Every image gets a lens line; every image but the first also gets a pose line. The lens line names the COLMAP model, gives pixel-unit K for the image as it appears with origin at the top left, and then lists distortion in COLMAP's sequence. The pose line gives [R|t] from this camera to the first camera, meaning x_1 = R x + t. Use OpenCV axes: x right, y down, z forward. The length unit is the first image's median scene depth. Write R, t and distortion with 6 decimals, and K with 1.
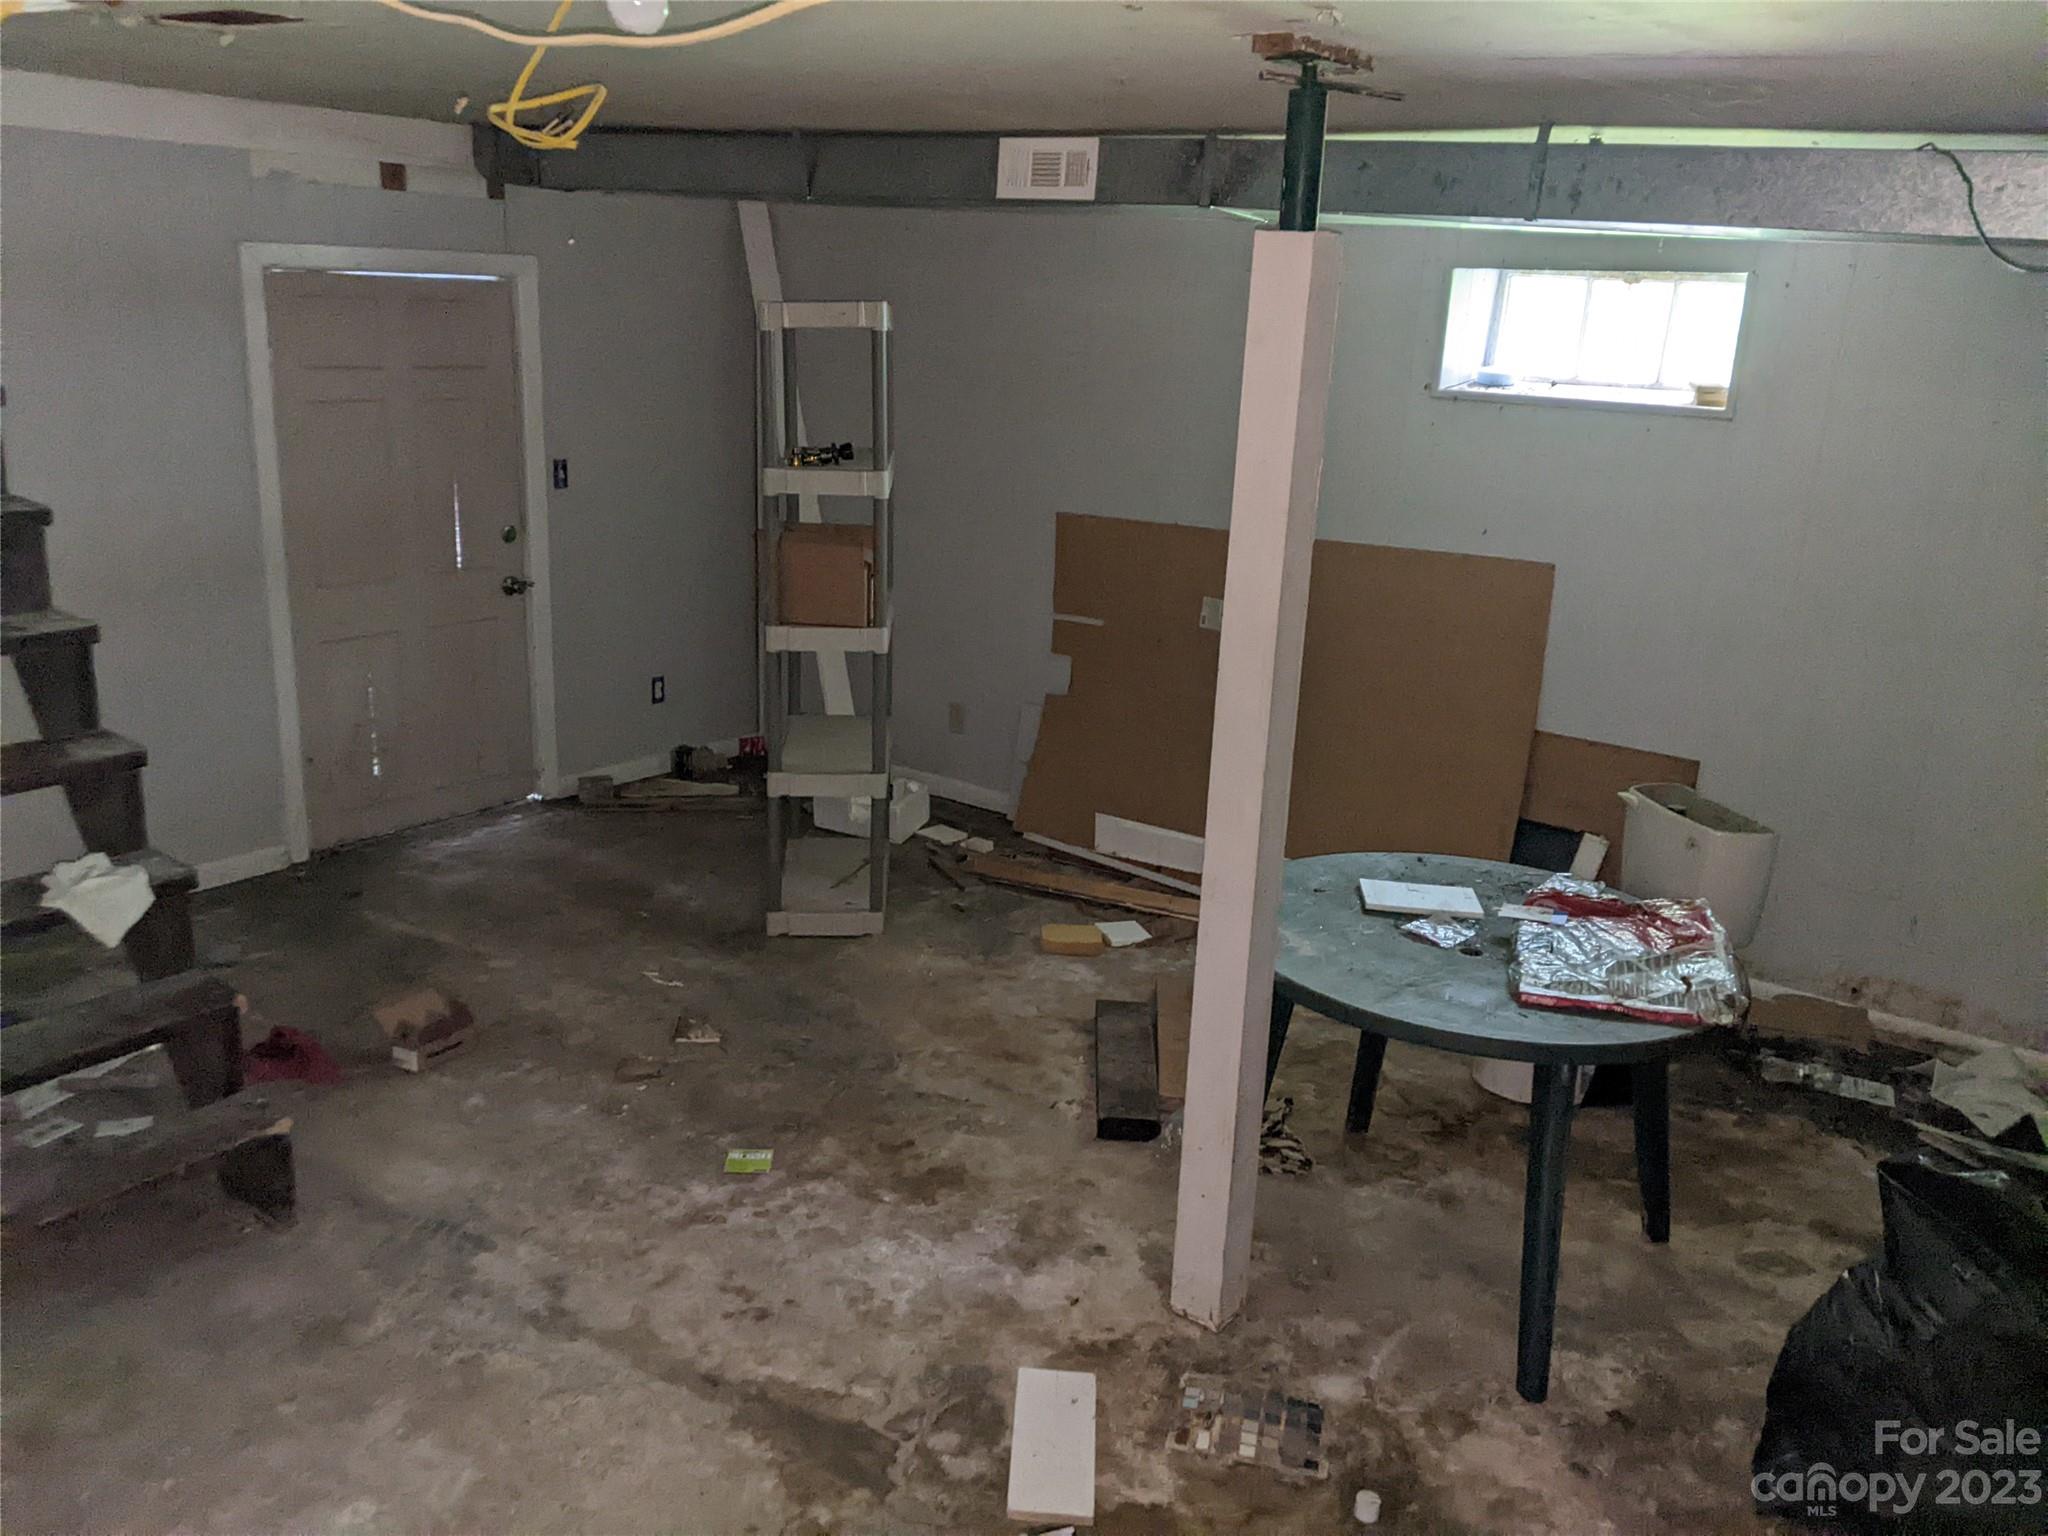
lens RADIAL K [[1621.9, 0, 1024.0], [0, 1621.9, 768.0], [0, 0, 1]] dist [0.063932, -0.096389]
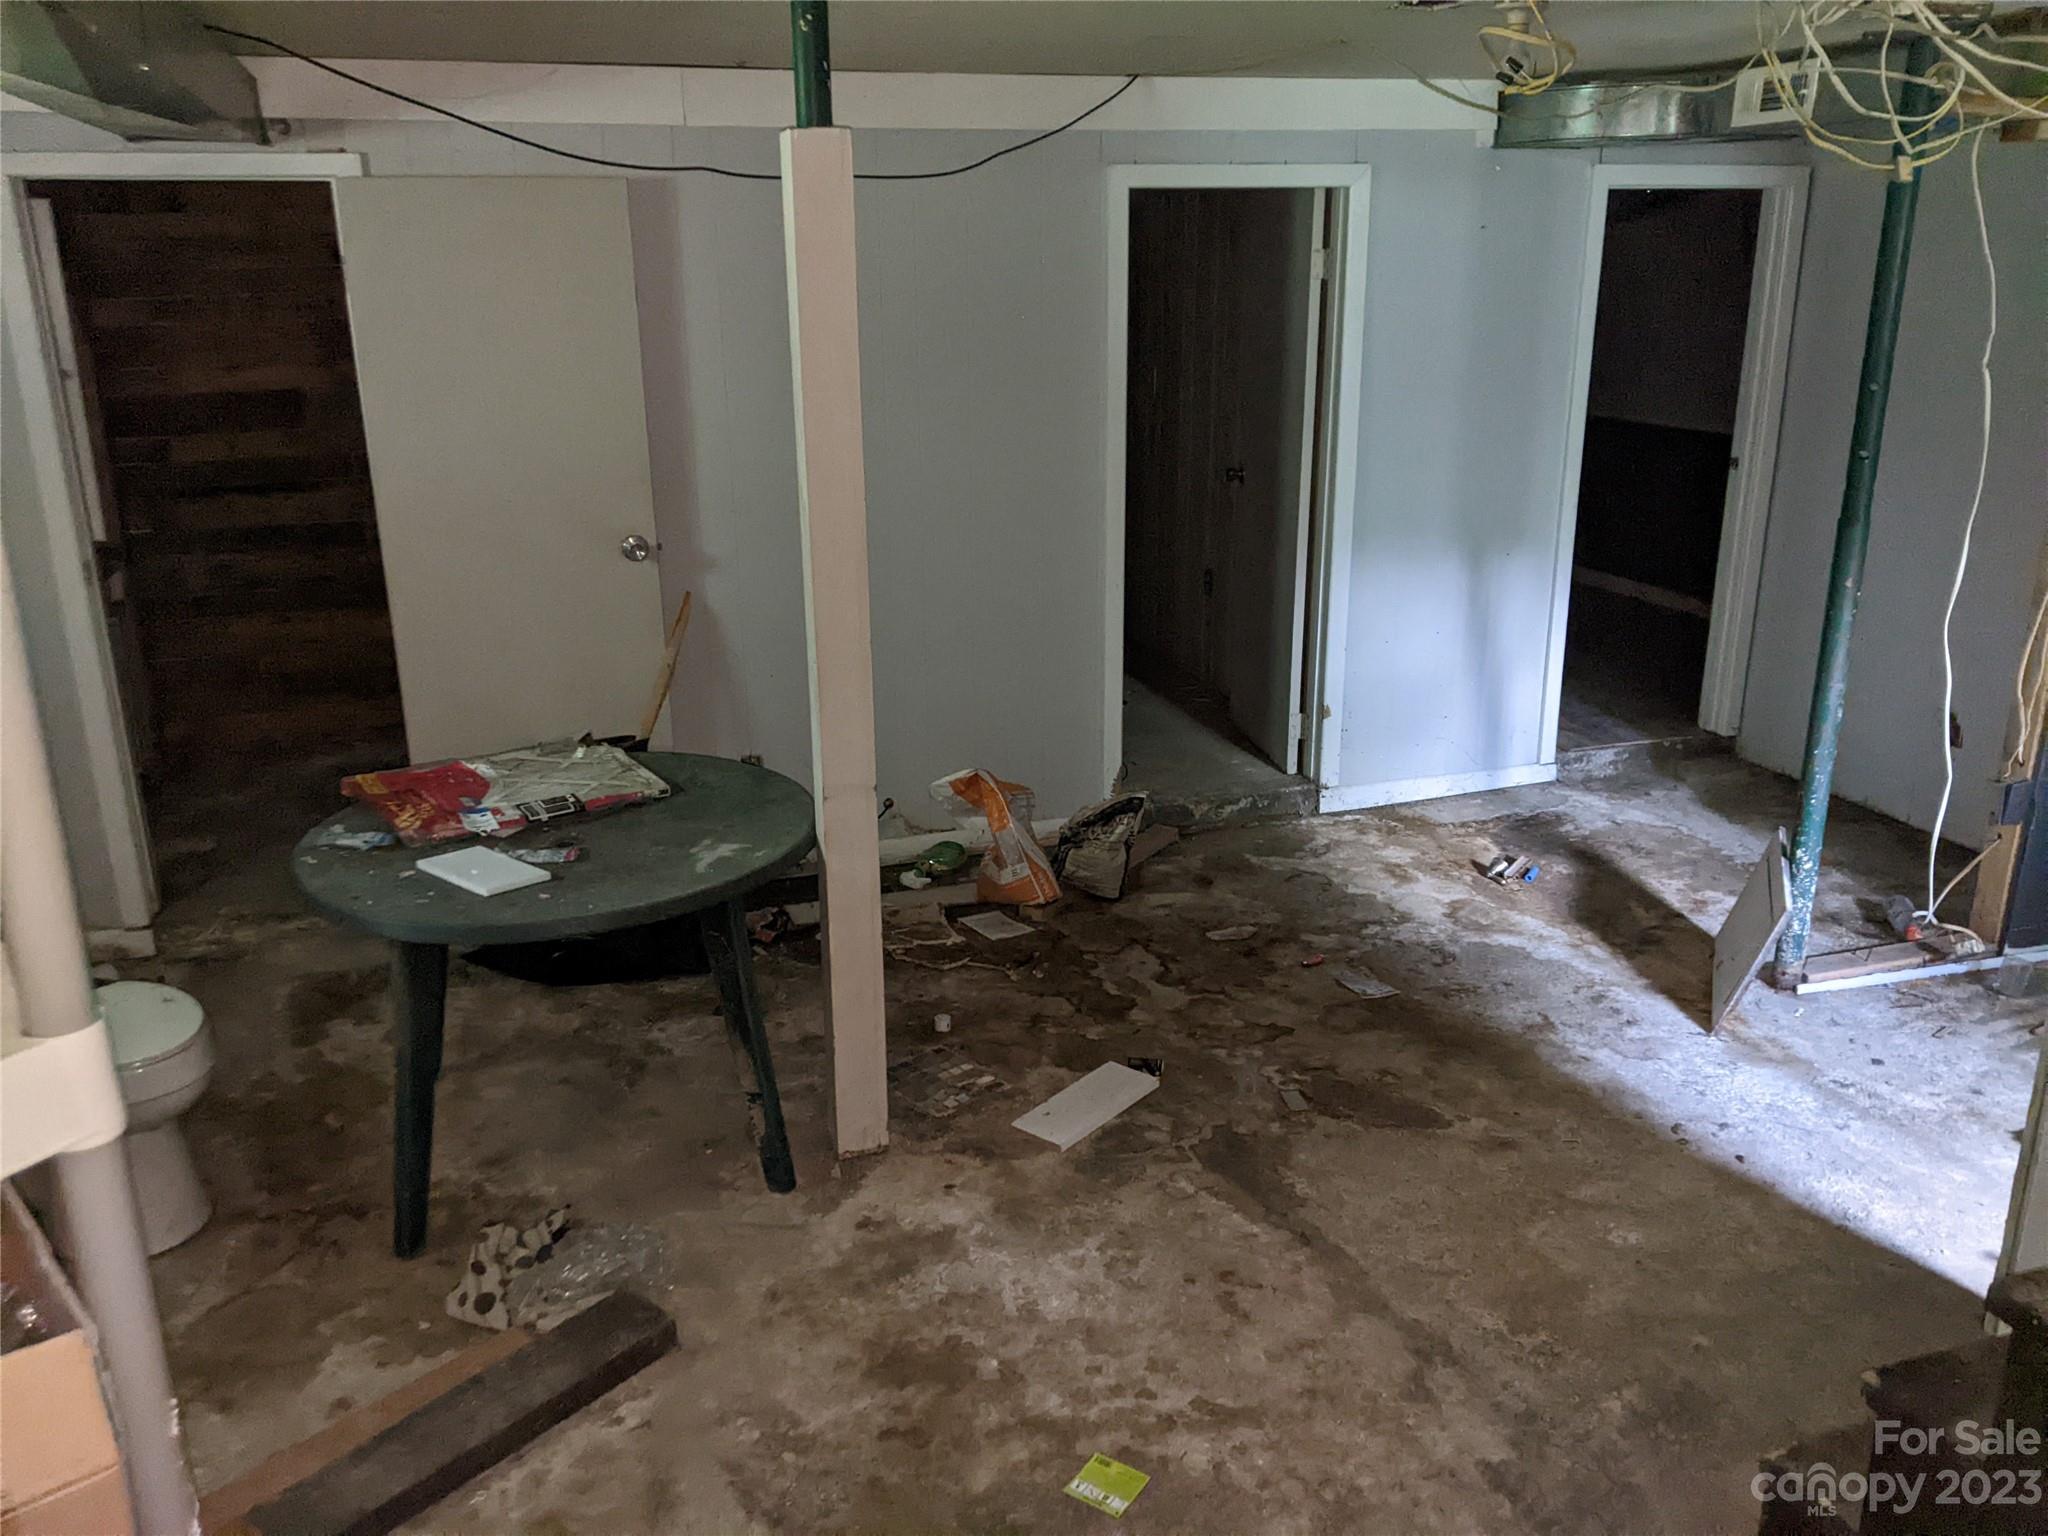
lens RADIAL K [[1621.9, 0, 1024.0], [0, 1621.9, 768.0], [0, 0, 1]] dist [0.063932, -0.096389]
pose [[-0.796040, -0.230259, 0.559733, -0.528006], [0.144329, 0.825908, 0.545018, -0.452034], [-0.587783, 0.514642, -0.624223, 1.491141]]
